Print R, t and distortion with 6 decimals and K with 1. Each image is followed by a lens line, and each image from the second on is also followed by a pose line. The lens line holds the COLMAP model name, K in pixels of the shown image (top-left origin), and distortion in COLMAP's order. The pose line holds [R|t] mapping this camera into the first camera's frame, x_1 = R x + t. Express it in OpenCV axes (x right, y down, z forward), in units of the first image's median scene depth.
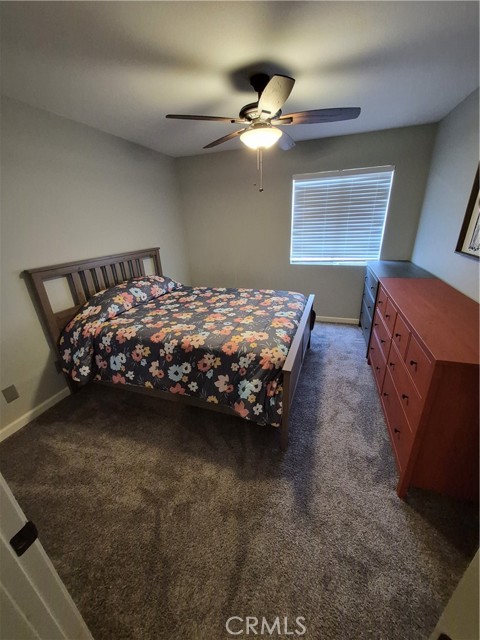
lens RADIAL K [[249.2, 0, 236.1], [0, 249.2, 316.8], [0, 0, 1]] dist [-0.001212, 0.000215]
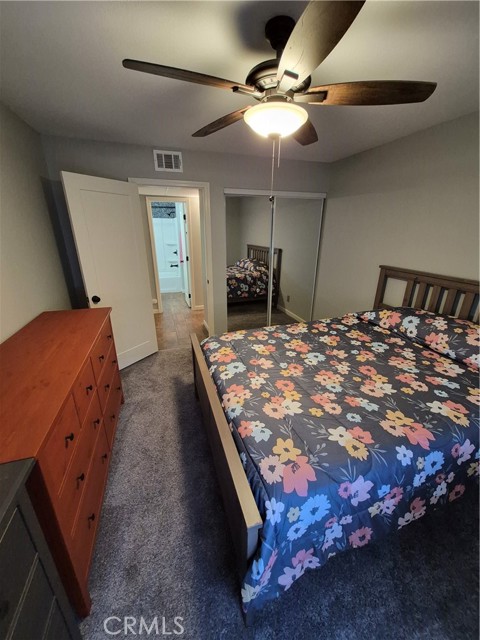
lens RADIAL K [[249.2, 0, 236.5], [0, 249.2, 317.3], [0, 0, 1]] dist [-0.001212, 0.000215]
pose [[-0.792162, 0.228652, -0.565861, 0.464204], [-0.206755, 0.771803, 0.601310, -0.462943], [0.574223, 0.593329, -0.564117, 1.109873]]
